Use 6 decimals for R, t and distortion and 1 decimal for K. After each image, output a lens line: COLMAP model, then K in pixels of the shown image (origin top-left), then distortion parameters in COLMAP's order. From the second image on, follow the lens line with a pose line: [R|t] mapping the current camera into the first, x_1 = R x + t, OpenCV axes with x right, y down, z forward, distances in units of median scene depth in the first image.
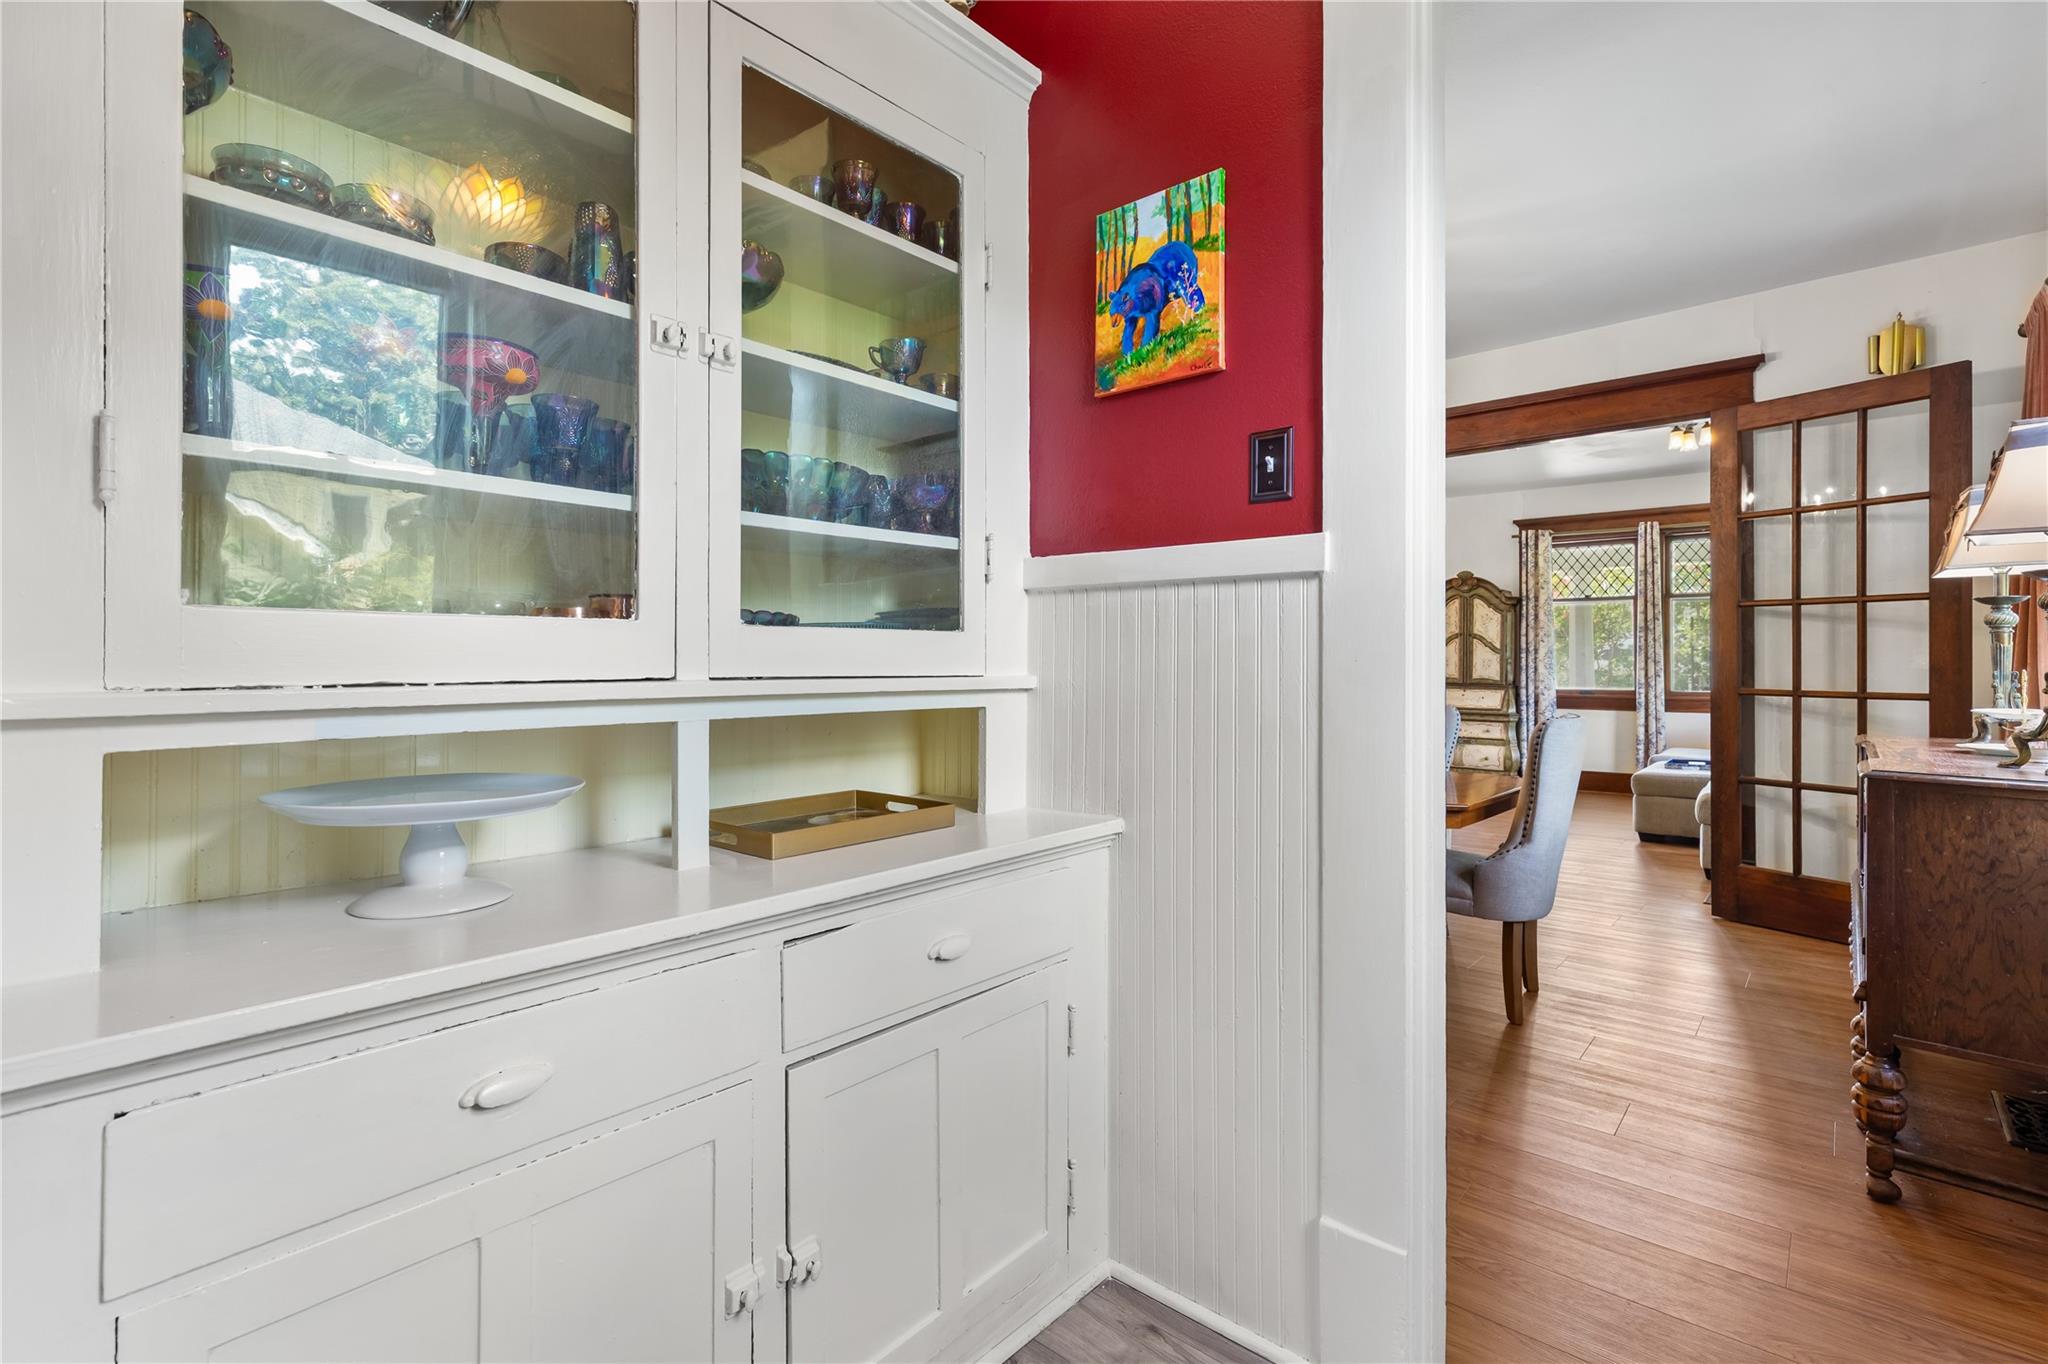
lens RADIAL K [[942.9, 0, 1026.3], [0, 942.9, 671.9], [0, 0, 1]] dist [-0.003041, -0.000381]
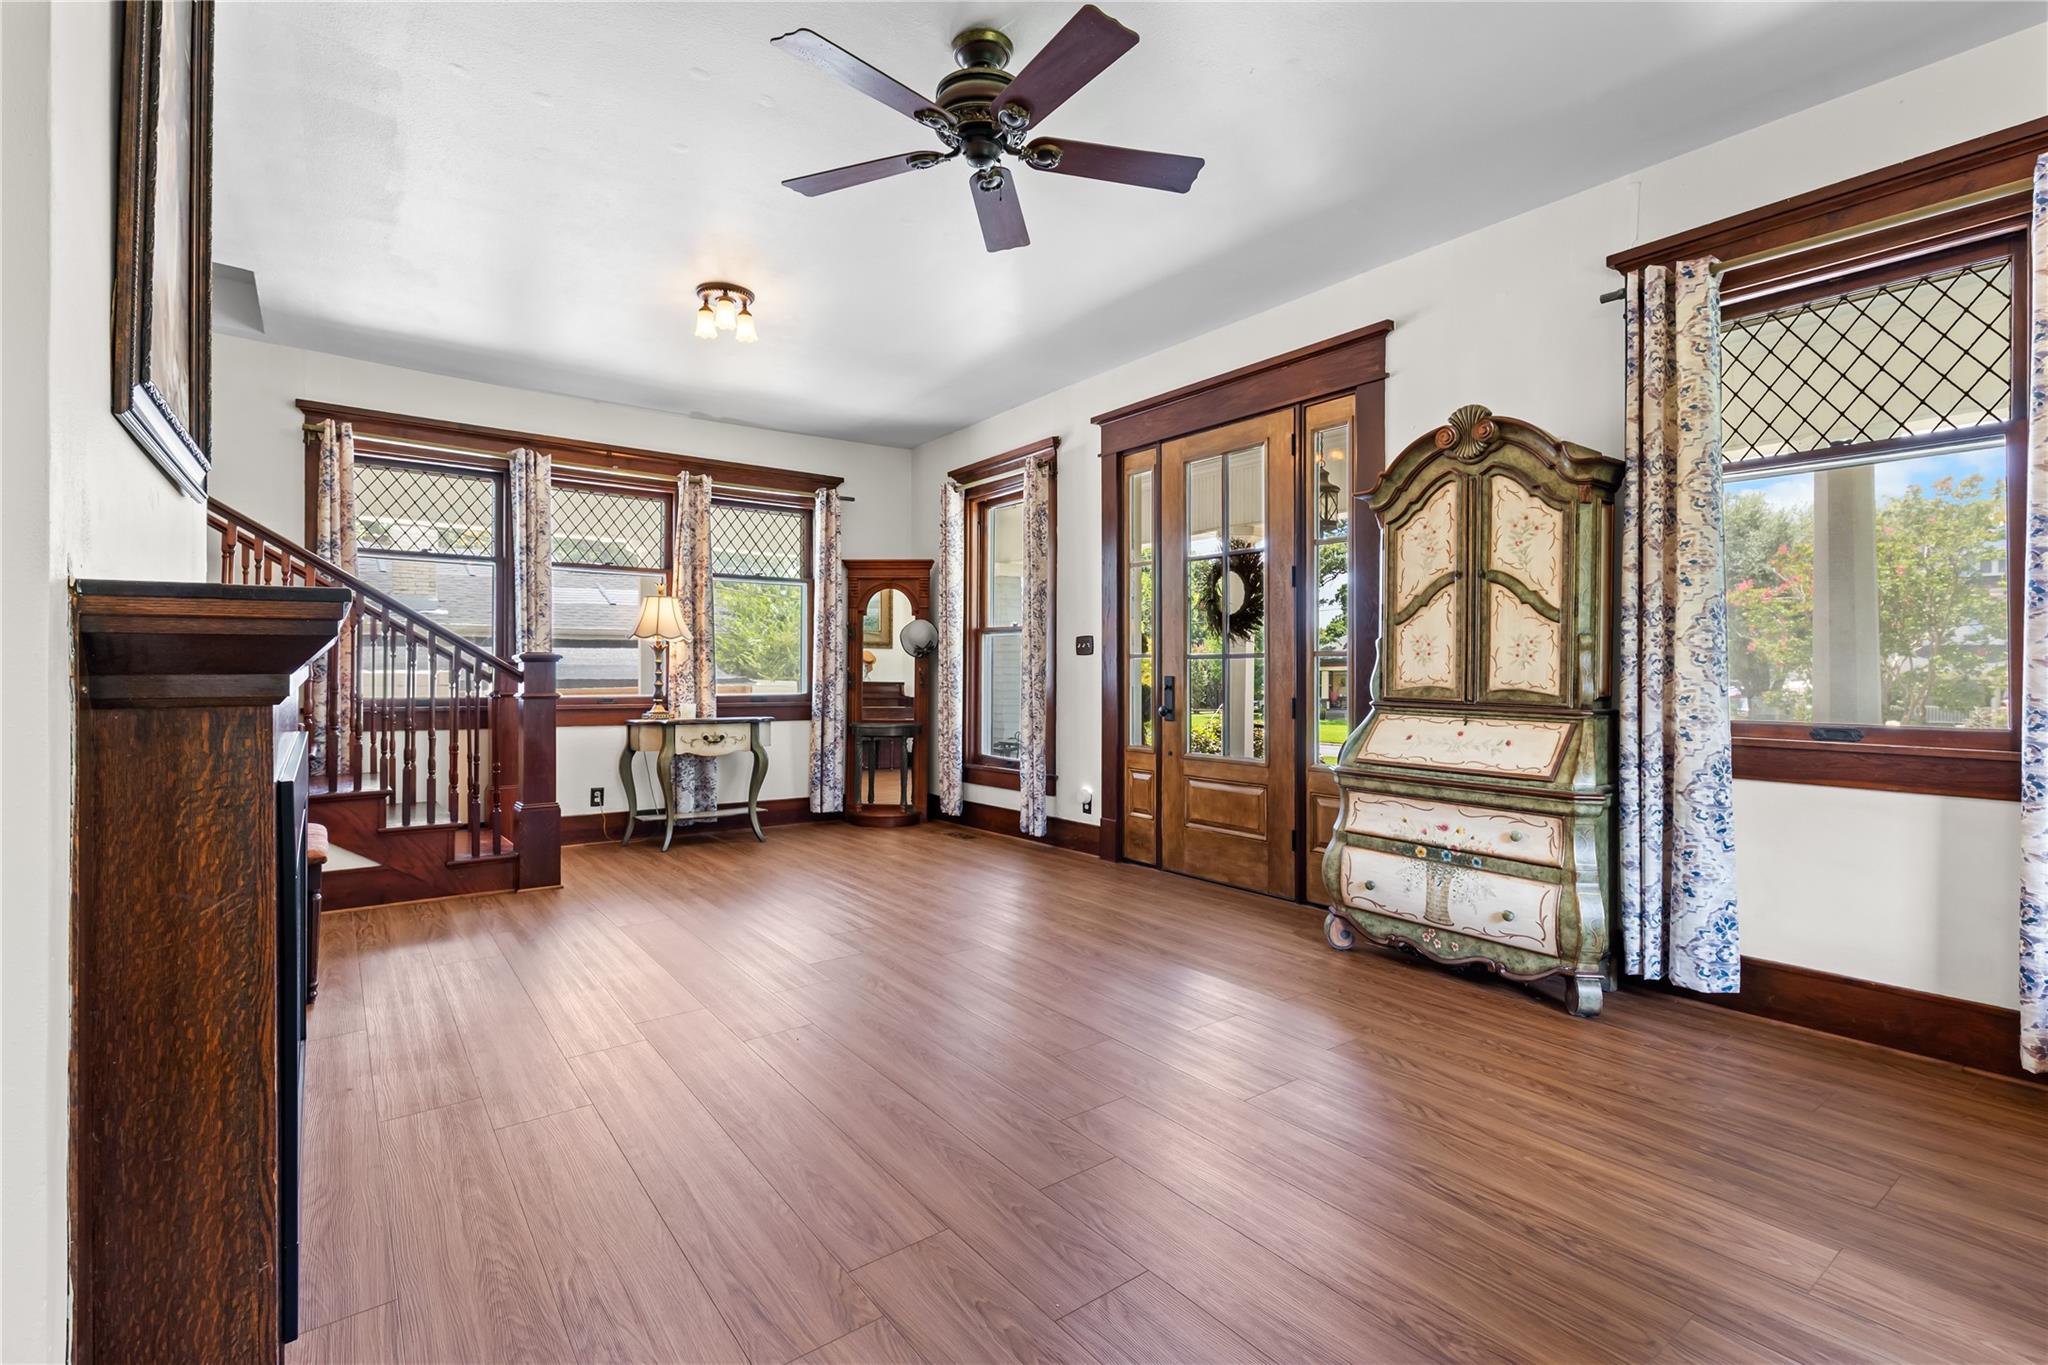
lens RADIAL K [[942.9, 0, 1022.7], [0, 942.9, 679.7], [0, 0, 1]] dist [-0.003041, -0.000381]
pose [[0.977333, 0.001998, -0.211698, 0.379958], [-0.000465, 0.999973, 0.007292, 0.000354], [0.211707, -0.007028, 0.977308, 0.606188]]
